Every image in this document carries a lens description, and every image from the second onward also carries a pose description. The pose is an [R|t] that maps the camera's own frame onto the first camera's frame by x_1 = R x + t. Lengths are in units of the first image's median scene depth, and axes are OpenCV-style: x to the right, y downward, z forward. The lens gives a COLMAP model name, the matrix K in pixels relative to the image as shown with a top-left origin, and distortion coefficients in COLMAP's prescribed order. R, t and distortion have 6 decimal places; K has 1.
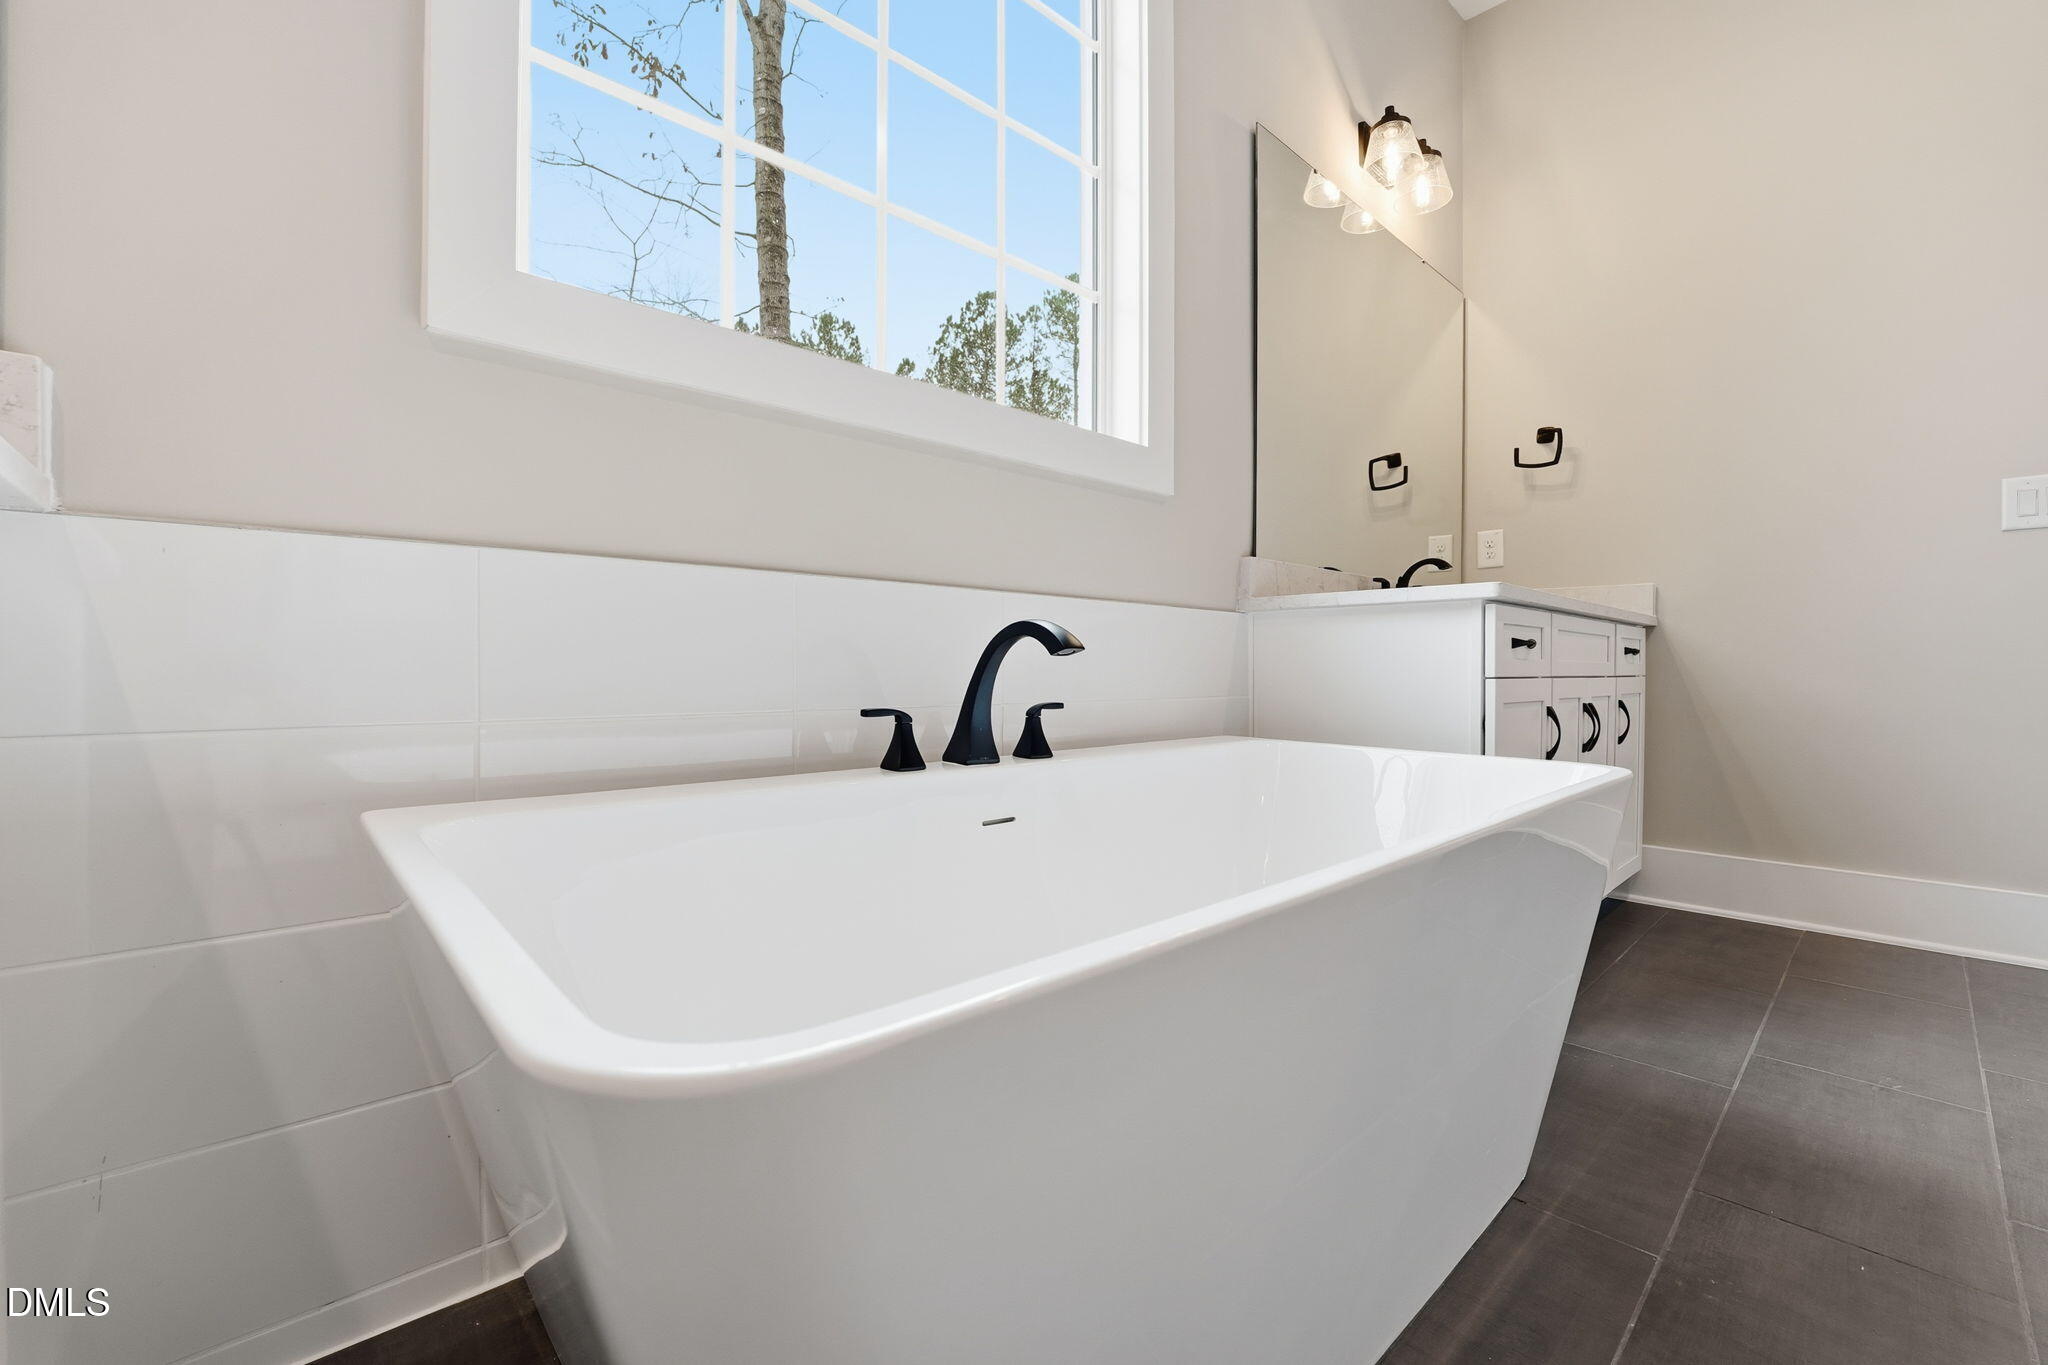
lens RADIAL K [[847.0, 0, 1014.0], [0, 847.0, 676.4], [0, 0, 1]] dist [-0.011931, -0.000089]
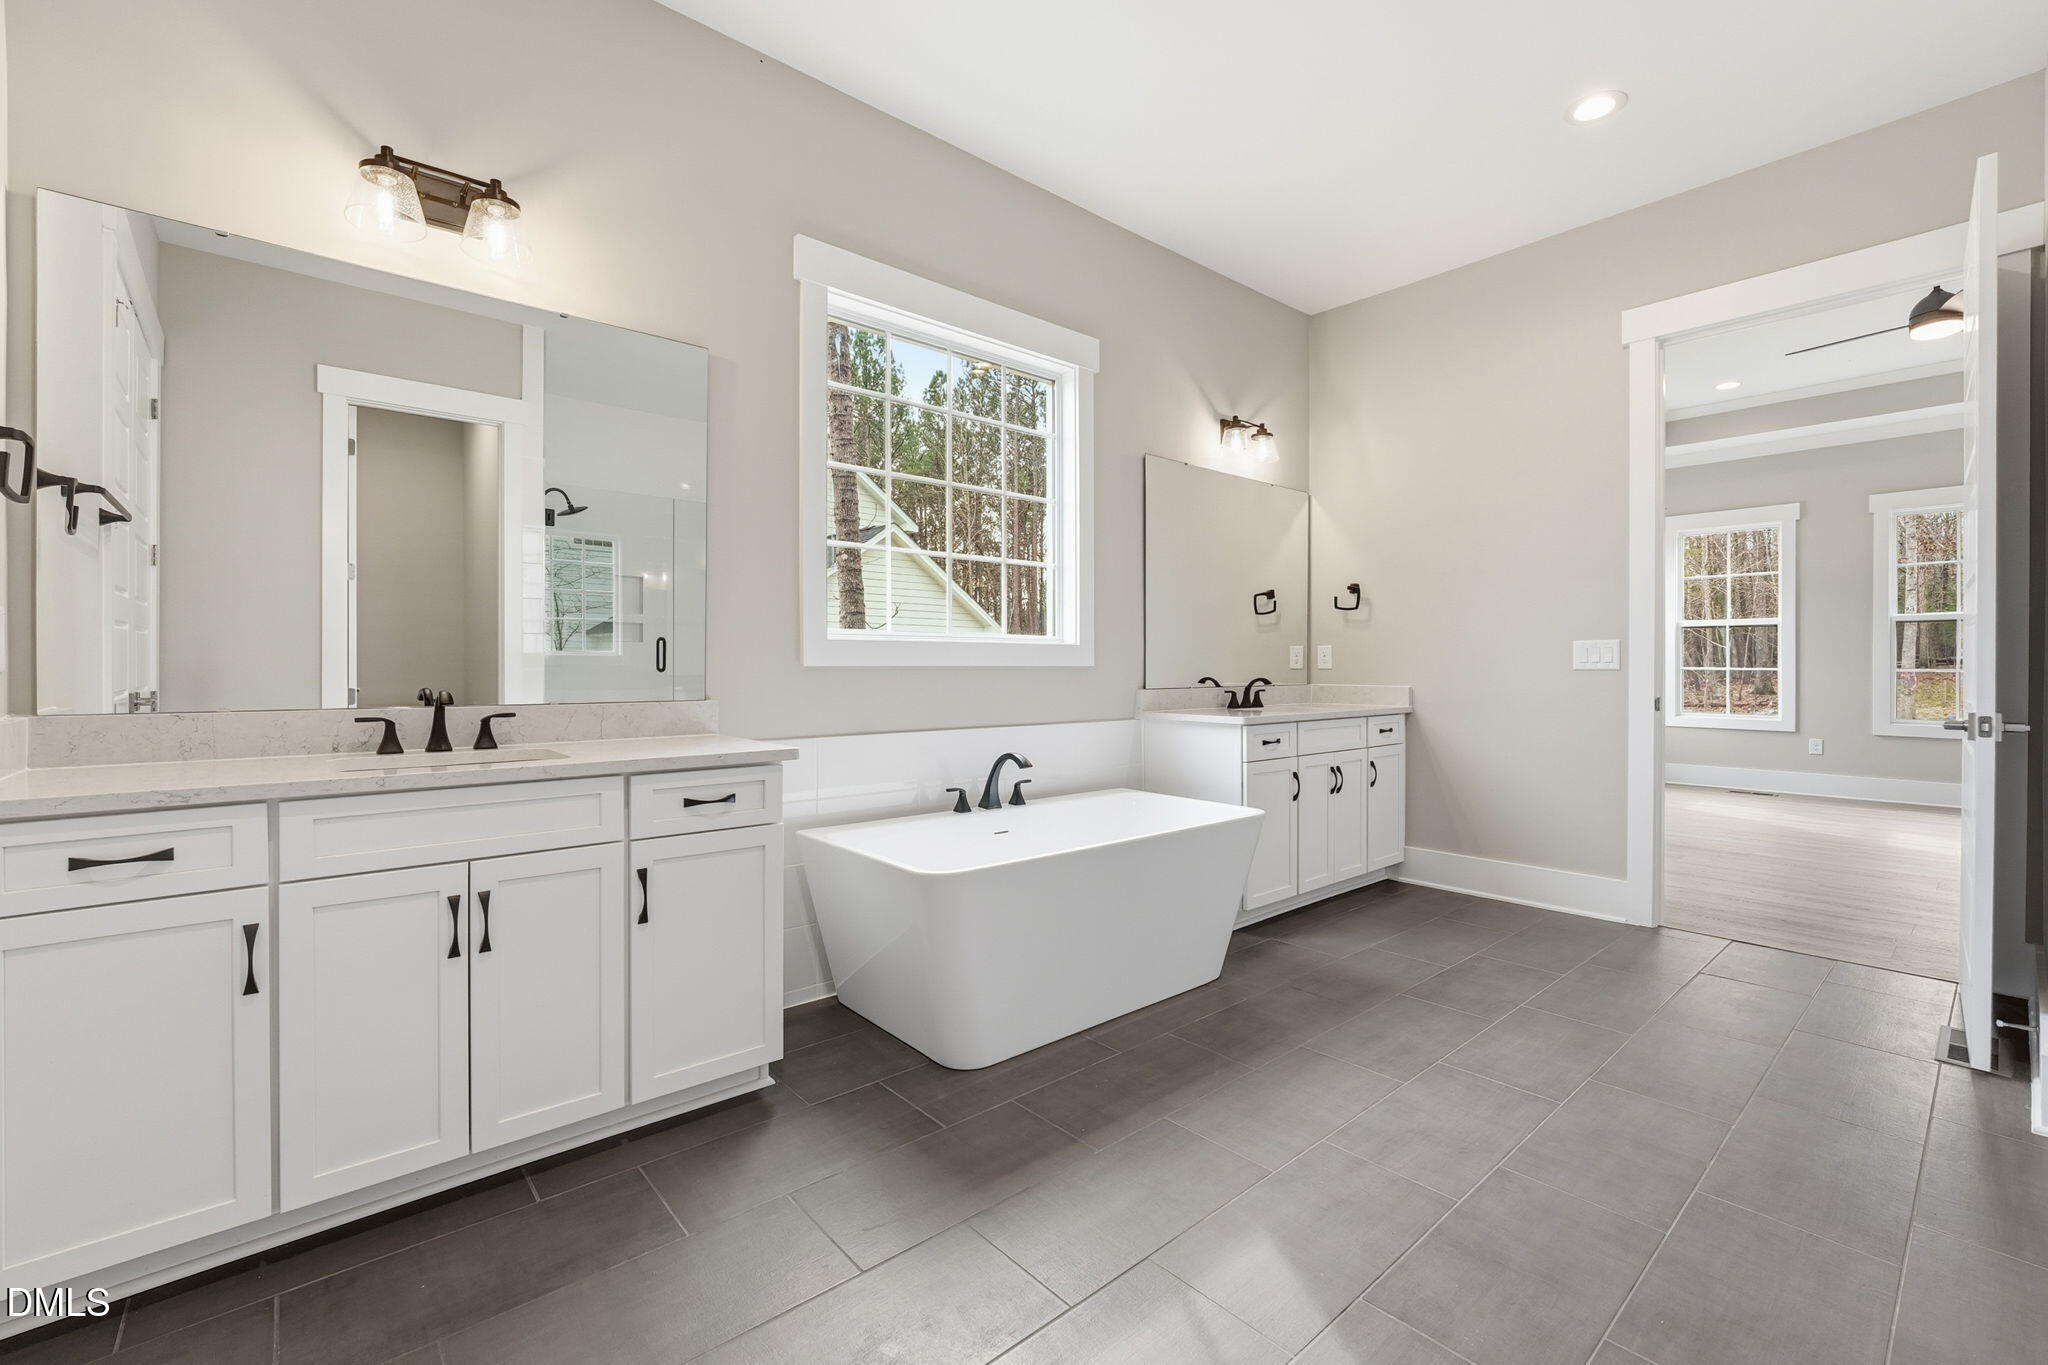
lens RADIAL K [[855.3, 0, 1010.9], [0, 855.3, 676.2], [0, 0, 1]] dist [0.000365, 0.000440]
pose [[0.999090, -0.002403, -0.042586, 0.070602], [0.002403, 0.999997, -0.000043, -0.168456], [0.042586, -0.000059, 0.999093, -0.883820]]
